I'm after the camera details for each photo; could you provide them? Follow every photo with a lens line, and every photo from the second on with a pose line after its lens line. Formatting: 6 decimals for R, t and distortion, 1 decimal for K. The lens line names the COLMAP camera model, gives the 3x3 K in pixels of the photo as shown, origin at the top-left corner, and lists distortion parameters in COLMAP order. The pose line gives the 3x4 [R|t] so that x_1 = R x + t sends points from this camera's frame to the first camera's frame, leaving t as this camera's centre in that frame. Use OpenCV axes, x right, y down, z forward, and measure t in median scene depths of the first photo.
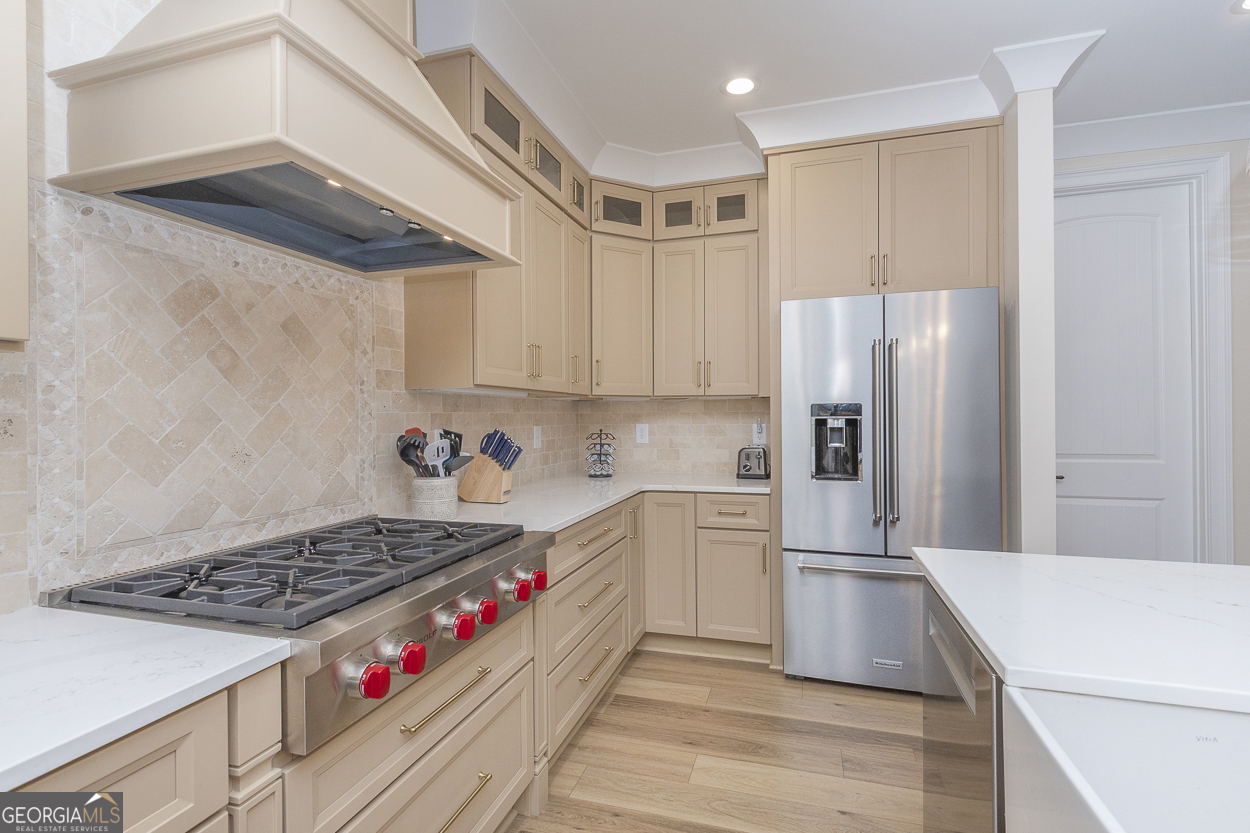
lens RADIAL K [[572.8, 0, 631.7], [0, 572.8, 413.5], [0, 0, 1]] dist [0.009059, -0.005950]
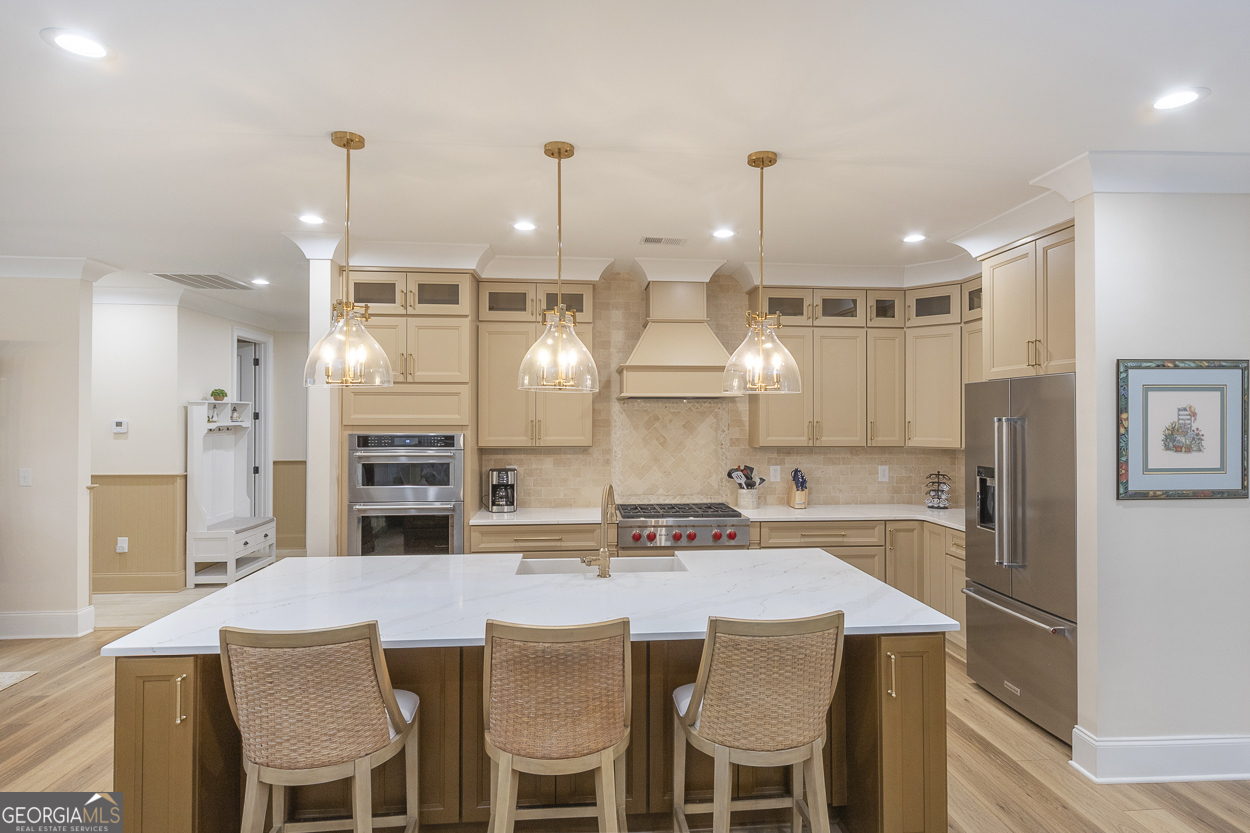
lens RADIAL K [[662.0, 0, 630.9], [0, 662.0, 417.2], [0, 0, 1]] dist [0.003142, 0.000467]
pose [[0.368763, 0.003991, -0.929515, 1.527181], [-0.000315, 0.999991, 0.004169, -0.141868], [0.929523, -0.001244, 0.368761, -0.267403]]
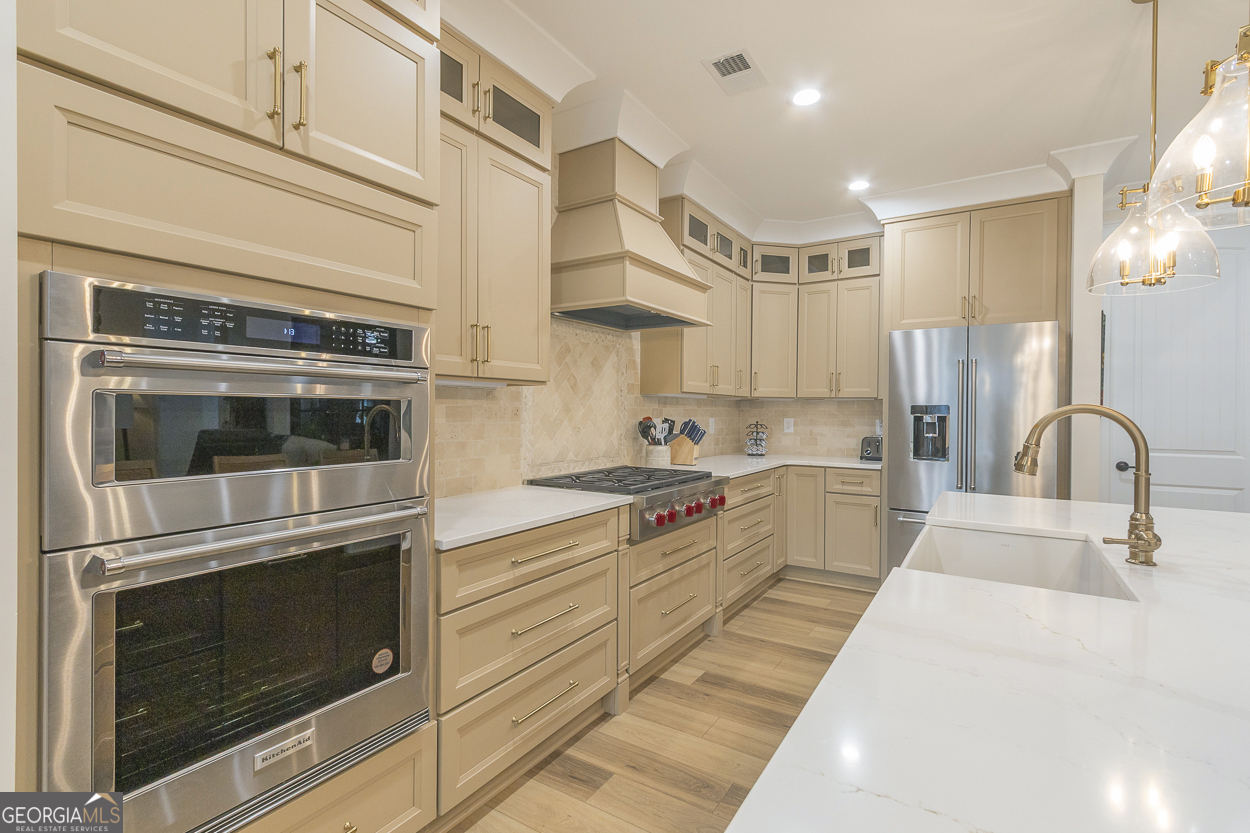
lens RADIAL K [[572.8, 0, 631.7], [0, 572.8, 413.5], [0, 0, 1]] dist [0.009059, -0.005950]
pose [[0.963672, 0.016028, -0.266607, 0.032731], [-0.013641, 0.999849, 0.010803, -0.002566], [0.266739, -0.006773, 0.963745, -0.583587]]
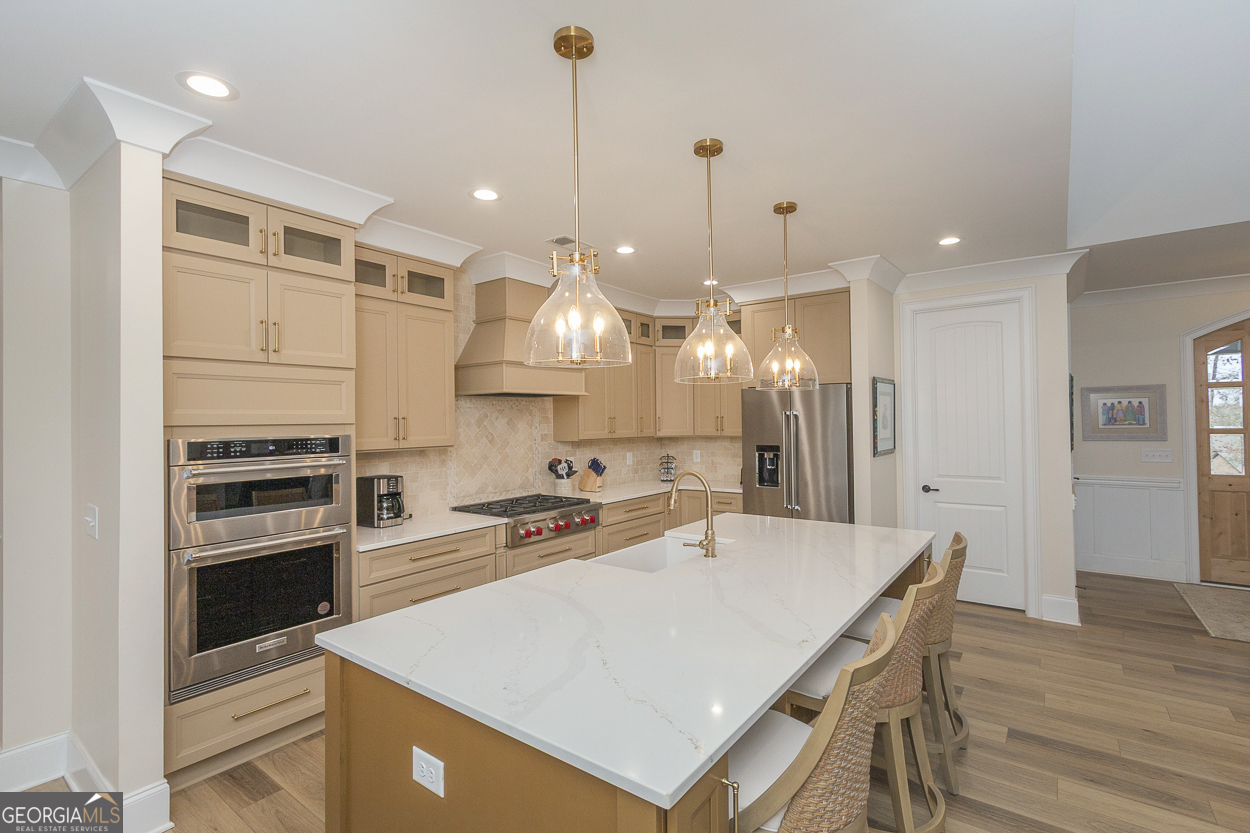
lens RADIAL K [[572.8, 0, 631.7], [0, 572.8, 413.5], [0, 0, 1]] dist [0.009059, -0.005950]
pose [[0.940671, -0.010374, -0.339162, 0.622662], [0.008366, 0.999938, -0.007382, -0.119259], [0.339217, 0.004107, 0.940699, -0.970992]]
